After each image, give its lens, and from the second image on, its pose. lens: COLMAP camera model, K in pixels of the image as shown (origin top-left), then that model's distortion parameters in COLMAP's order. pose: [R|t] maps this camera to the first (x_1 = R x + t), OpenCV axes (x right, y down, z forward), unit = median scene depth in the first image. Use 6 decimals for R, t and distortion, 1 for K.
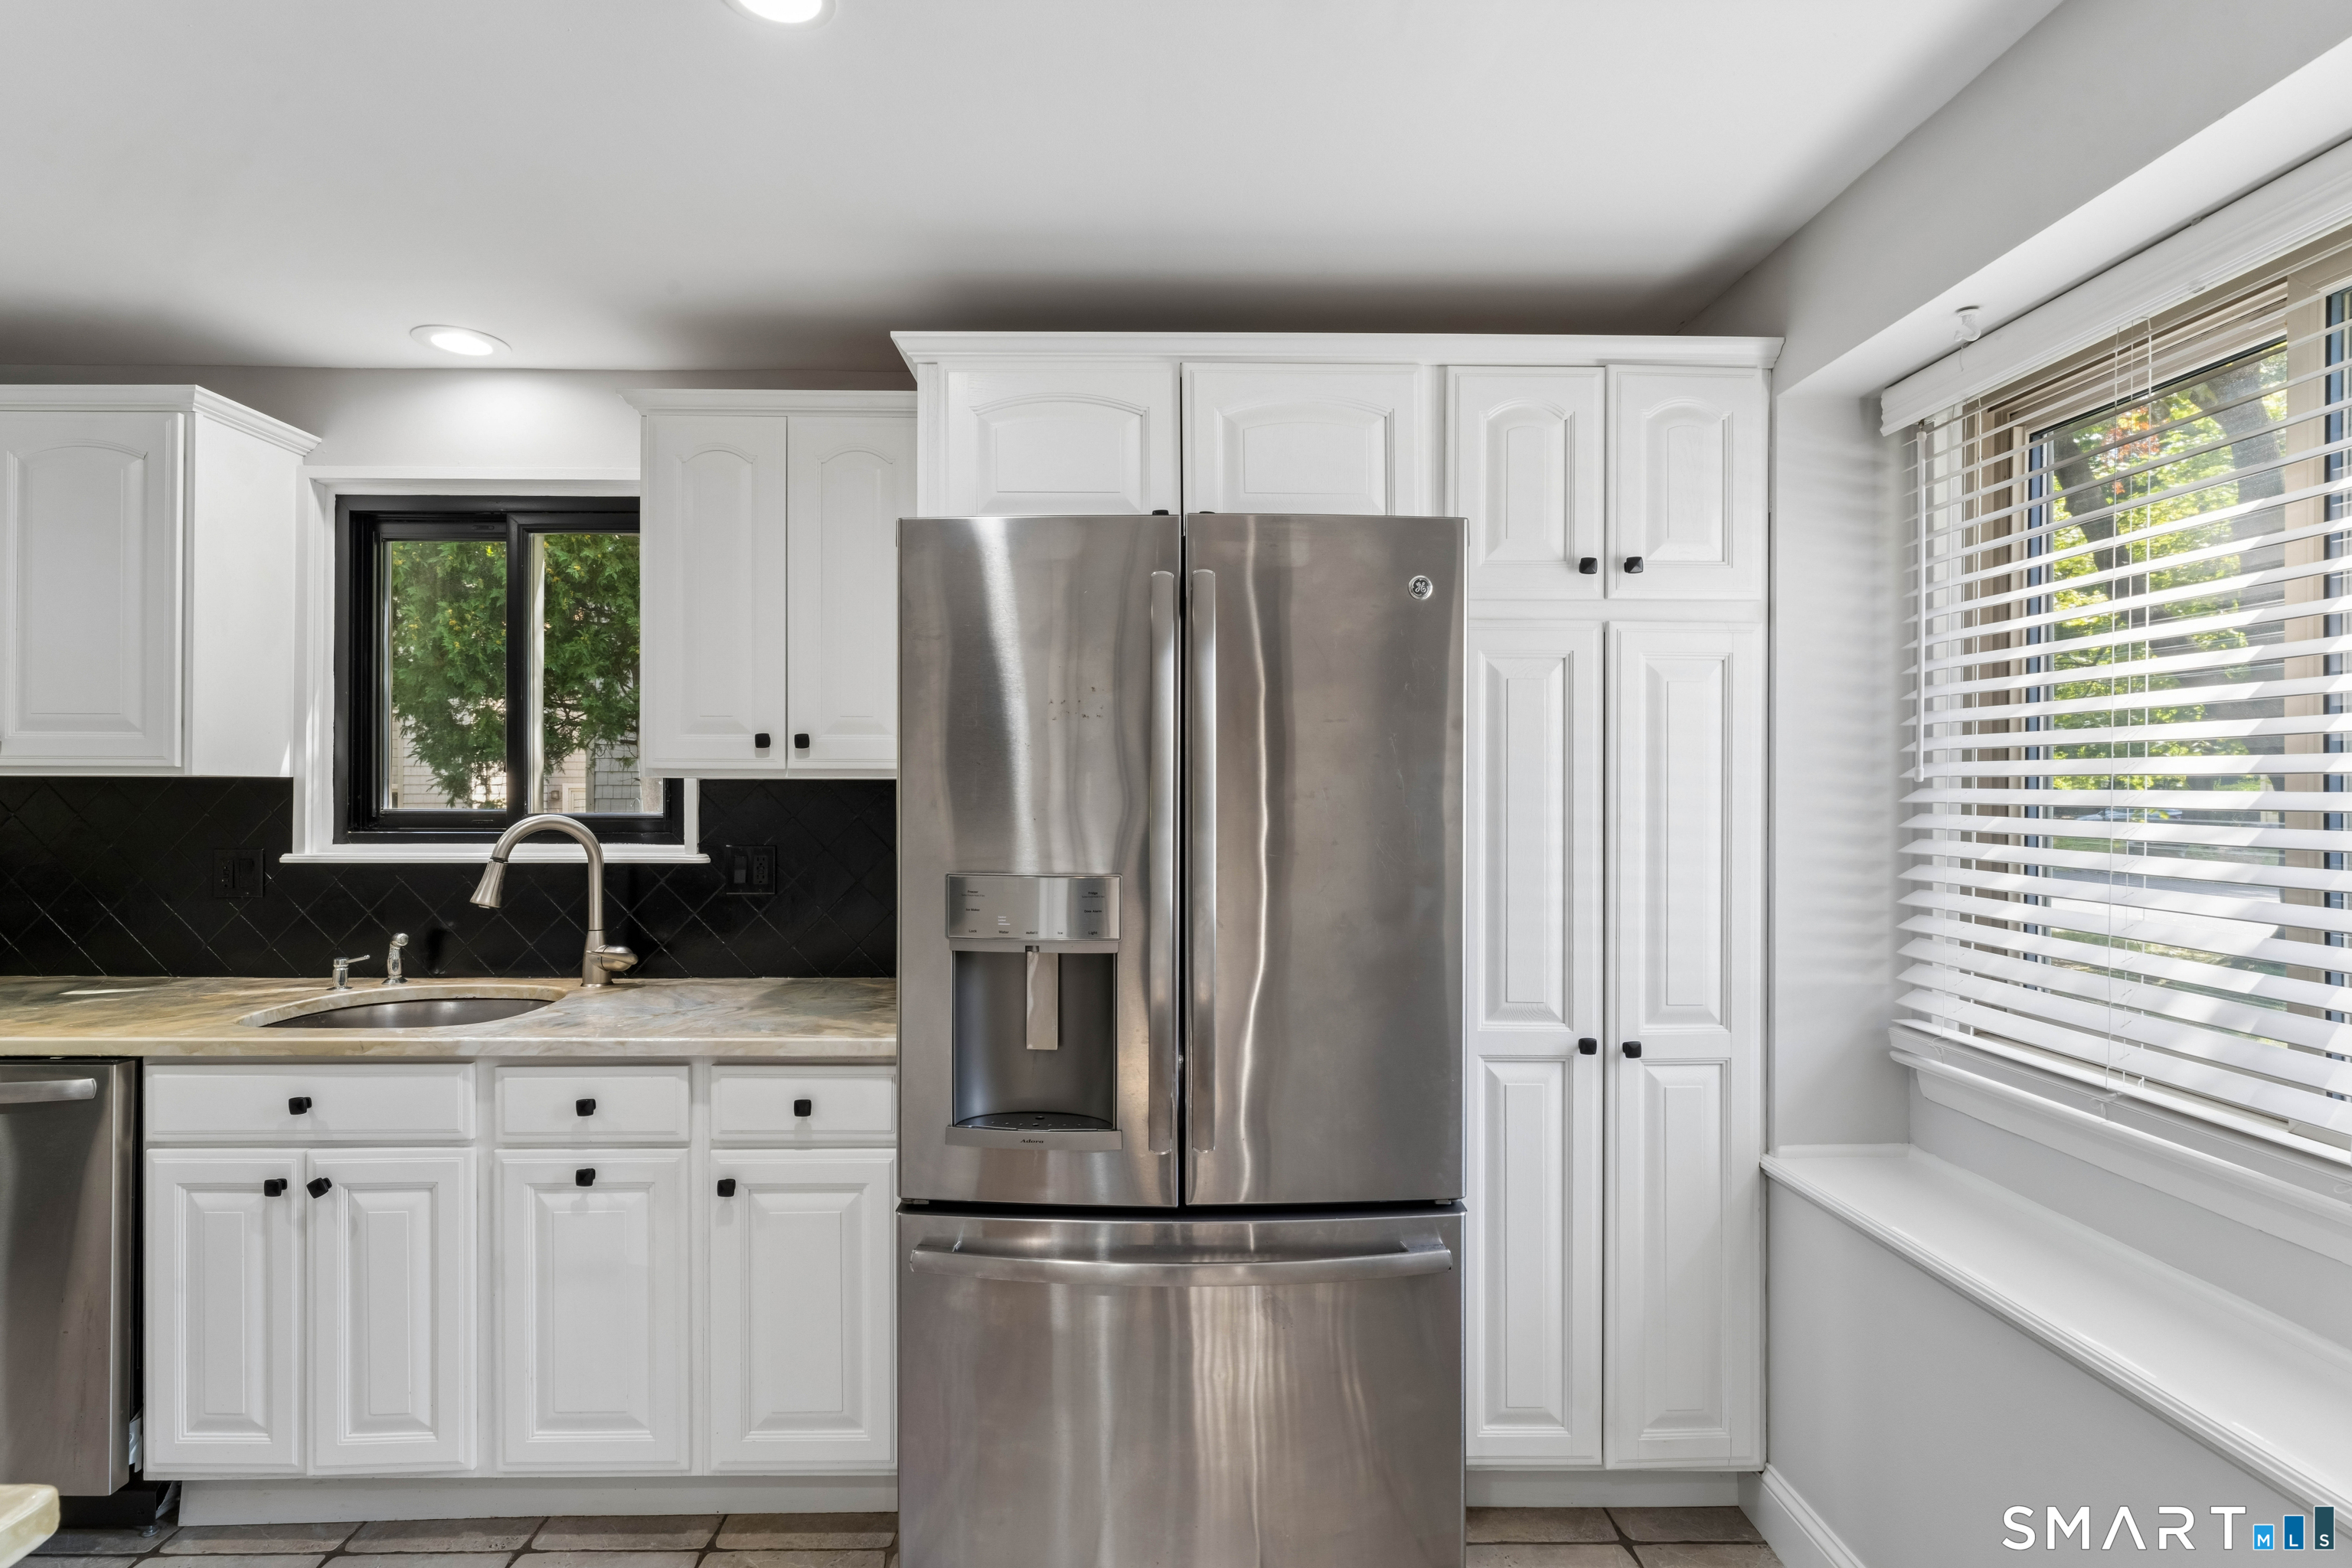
lens RADIAL K [[1163.3, 0, 1178.5], [0, 1163.3, 791.6], [0, 0, 1]] dist [-0.000997, 0.001356]
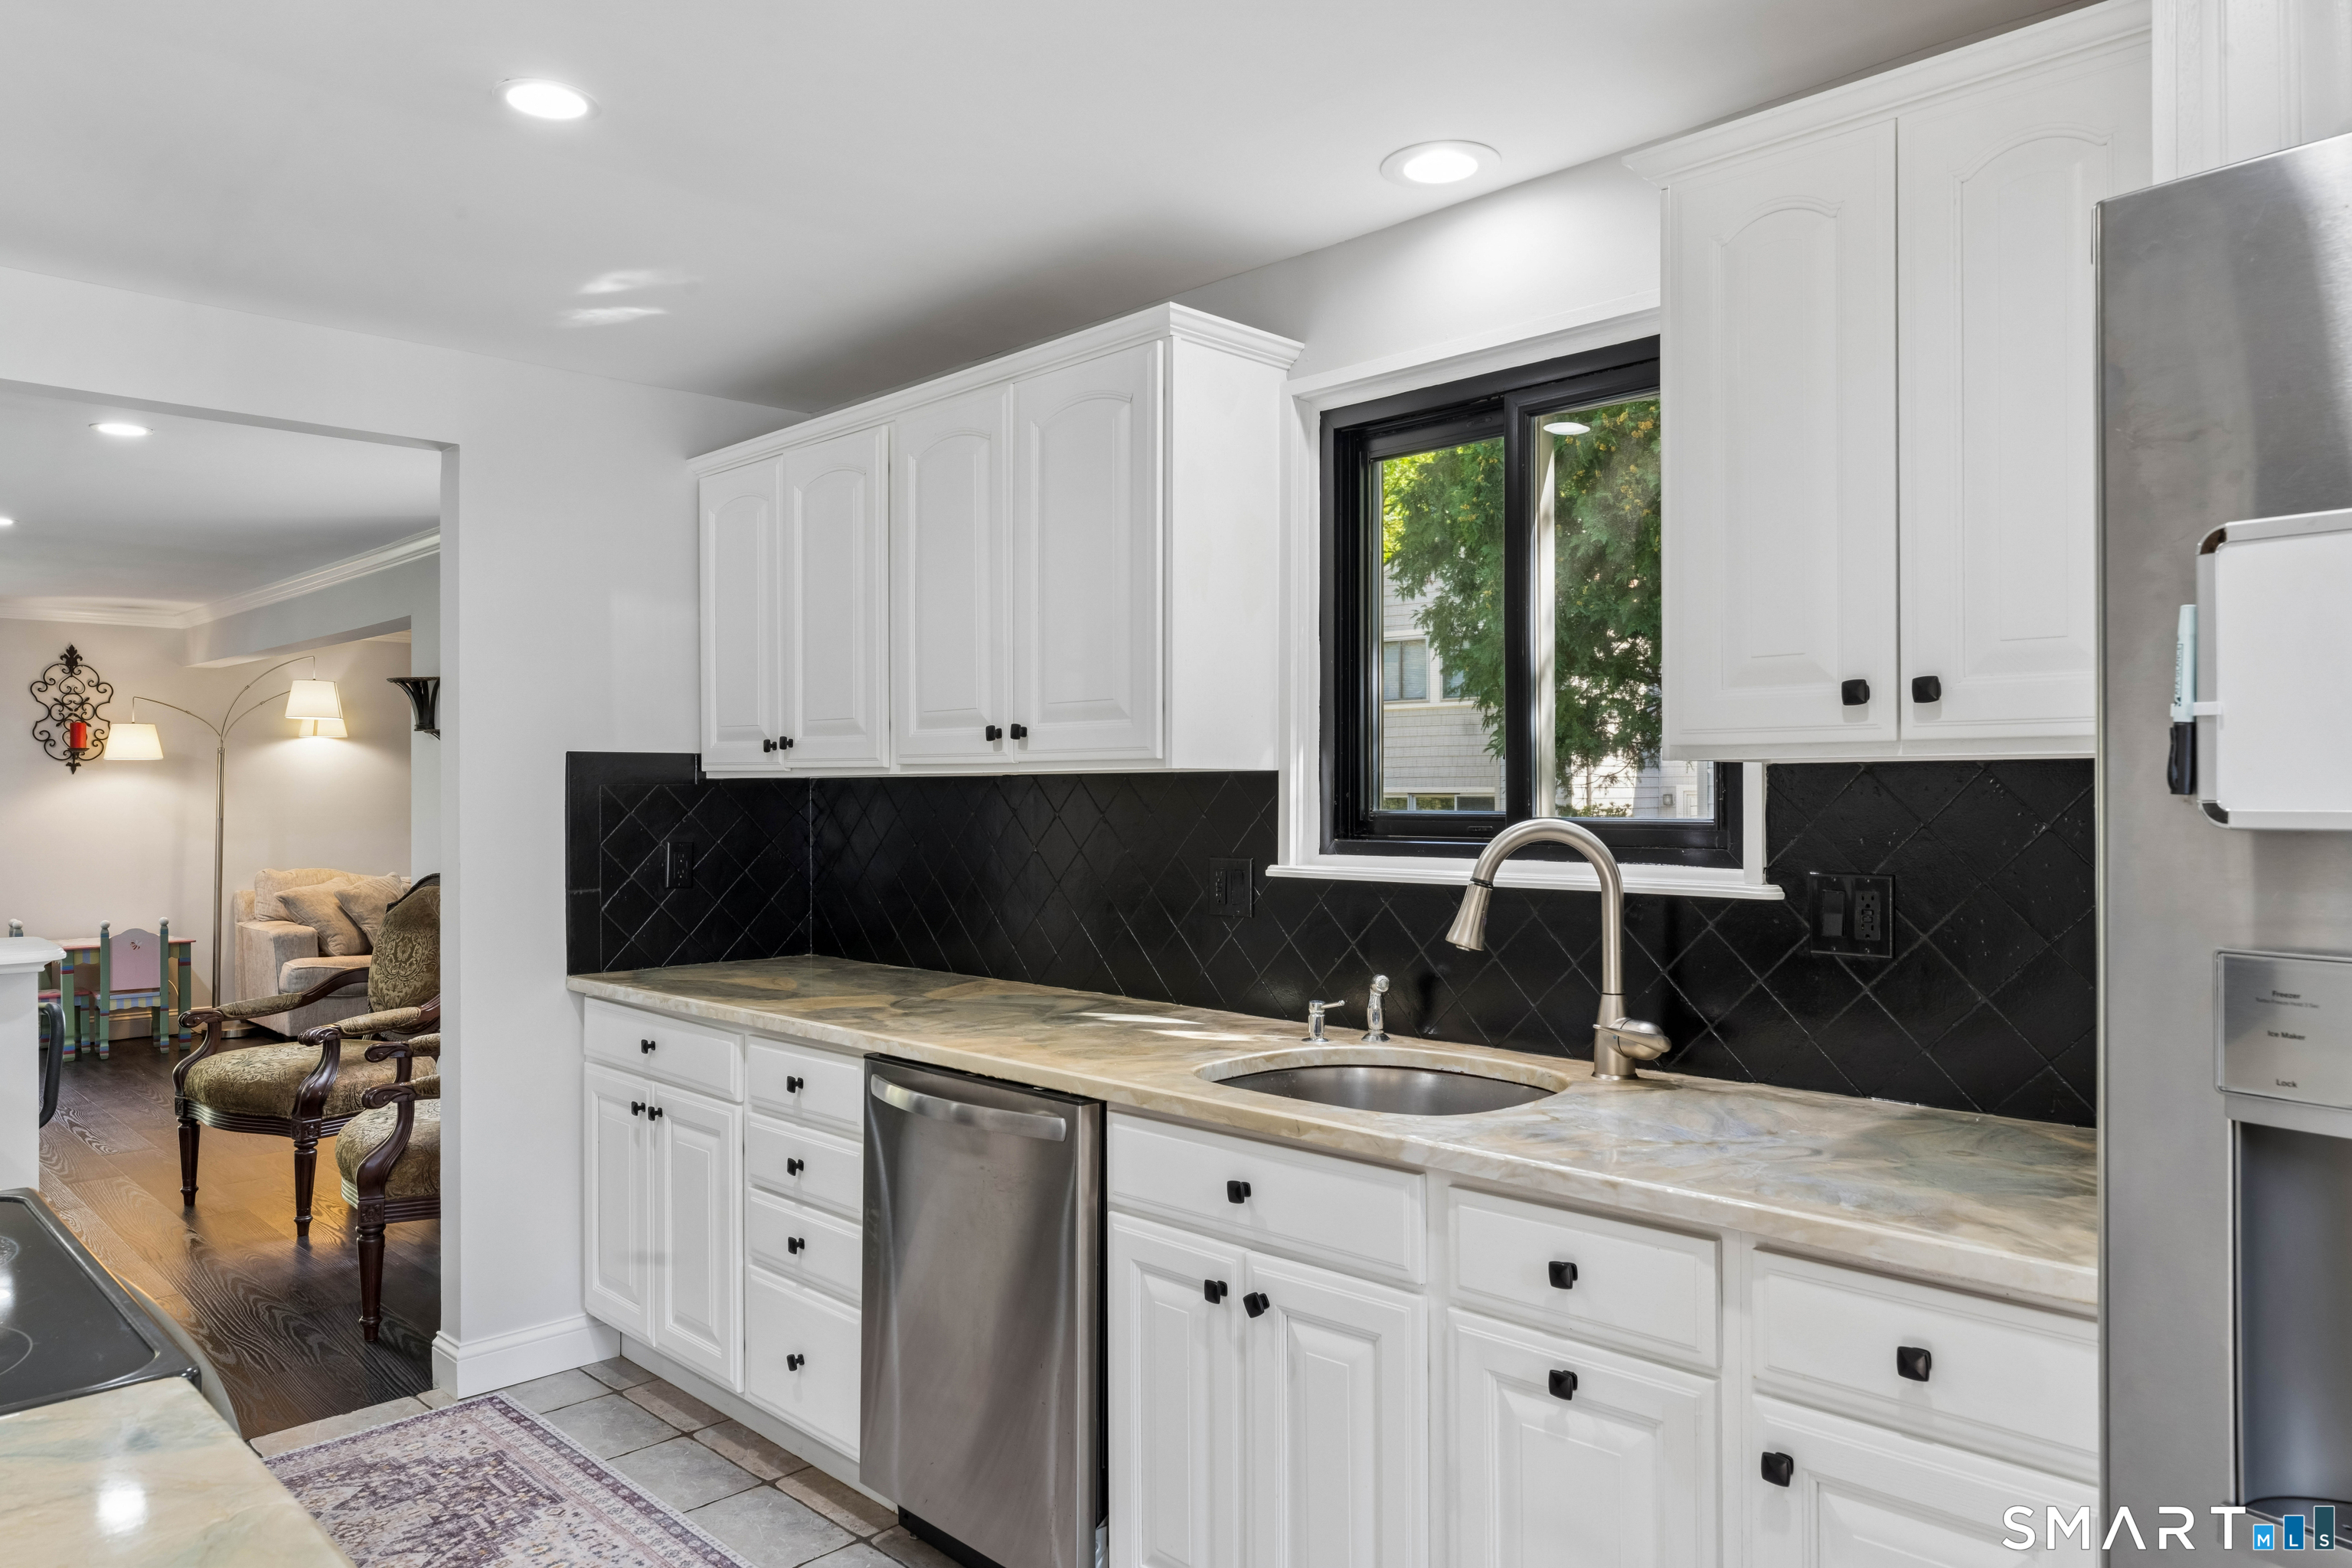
lens RADIAL K [[1578.2, 0, 1157.4], [0, 1578.2, 798.9], [0, 0, 1]] dist [-0.001831, 0.007630]
pose [[0.686951, -0.001733, -0.726702, -0.027087], [0.003324, 0.999994, 0.000758, 0.006964], [0.726696, -0.002936, 0.686953, 0.210529]]
